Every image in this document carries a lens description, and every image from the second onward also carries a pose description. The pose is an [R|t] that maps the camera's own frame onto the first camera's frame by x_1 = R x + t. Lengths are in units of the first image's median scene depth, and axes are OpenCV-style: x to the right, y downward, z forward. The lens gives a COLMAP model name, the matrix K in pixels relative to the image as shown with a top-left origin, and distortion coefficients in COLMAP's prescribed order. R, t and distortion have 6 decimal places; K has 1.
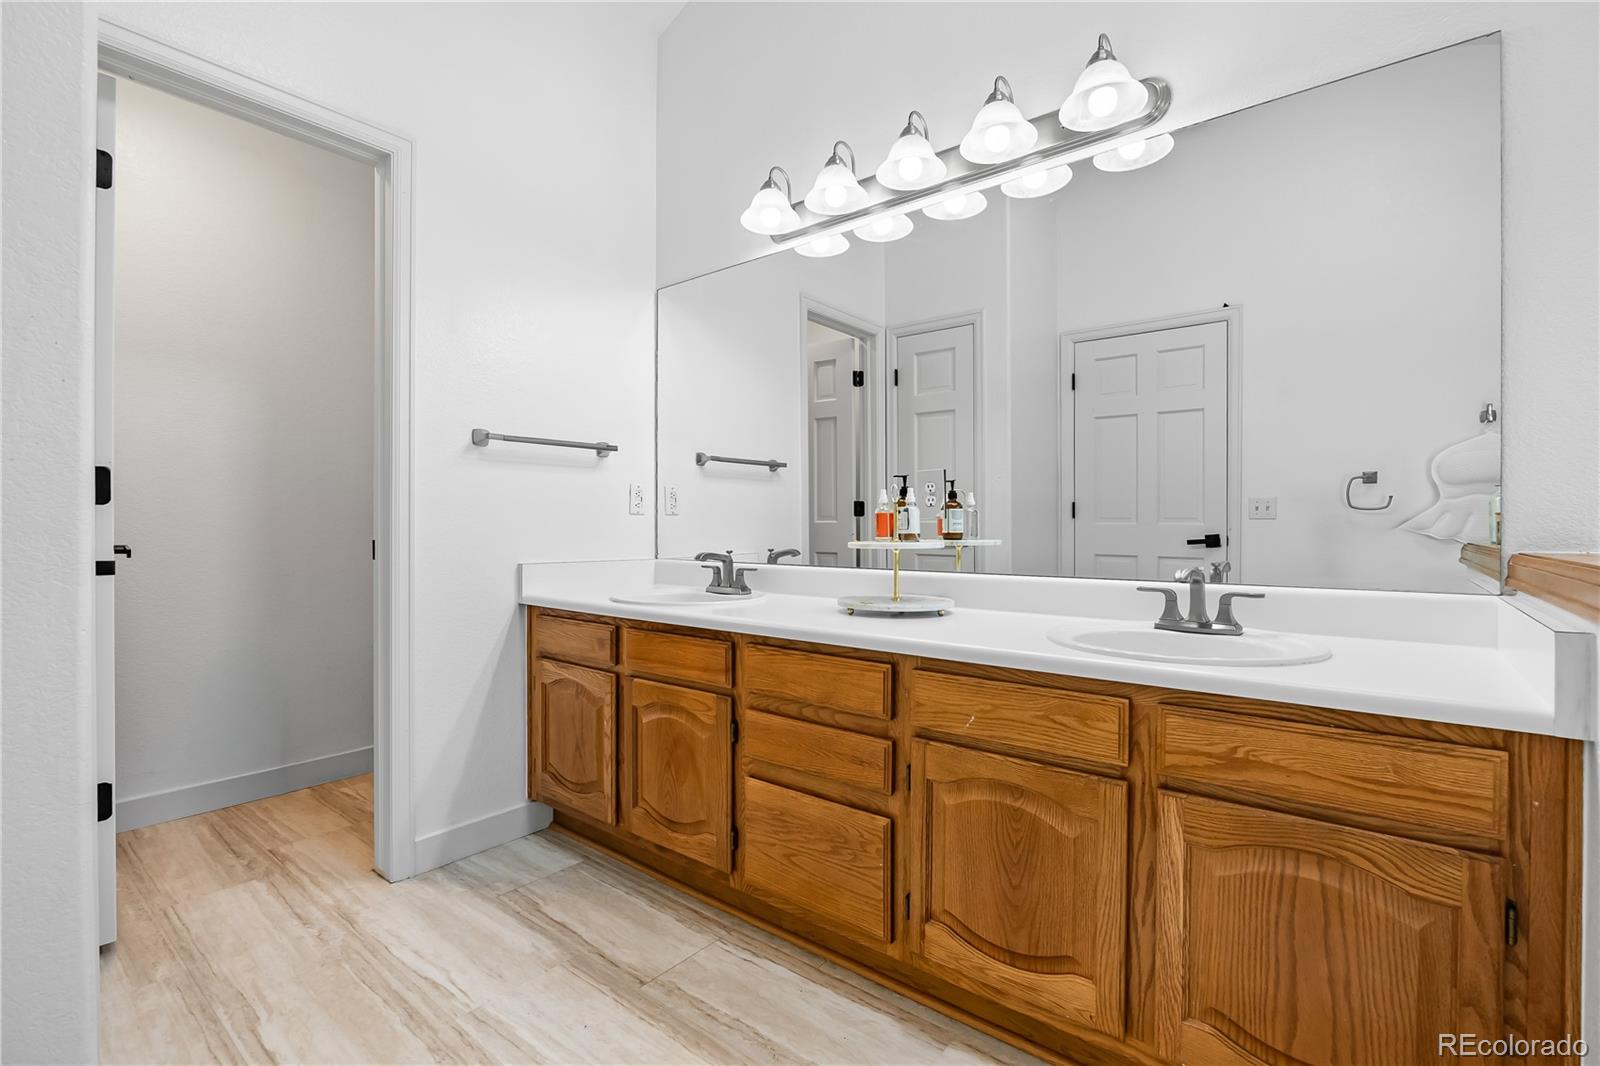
lens RADIAL K [[735.4, 0, 796.7], [0, 735.4, 536.8], [0, 0, 1]] dist [-0.014446, 0.000718]
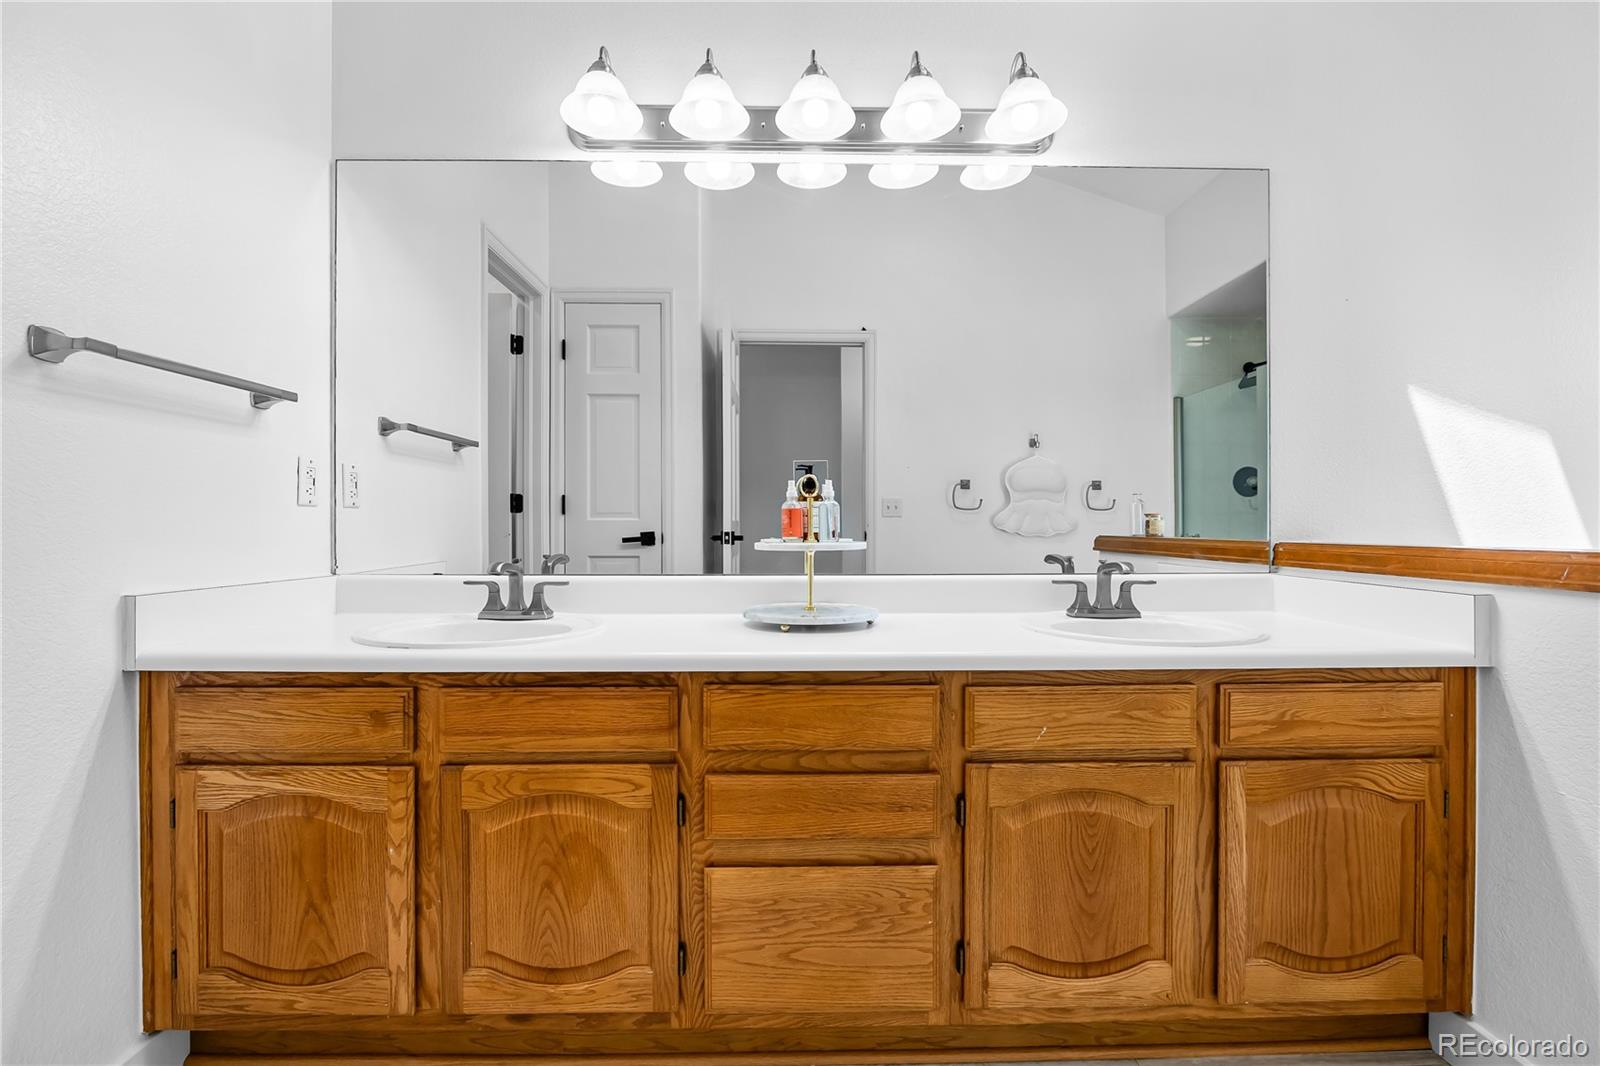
lens RADIAL K [[735.4, 0, 805.5], [0, 735.4, 529.9], [0, 0, 1]] dist [-0.014446, 0.000718]
pose [[0.758565, -0.006719, 0.651563, -0.439489], [0.010738, 0.999940, -0.002190, -0.005594], [-0.651509, 0.008657, 0.758592, 0.360675]]
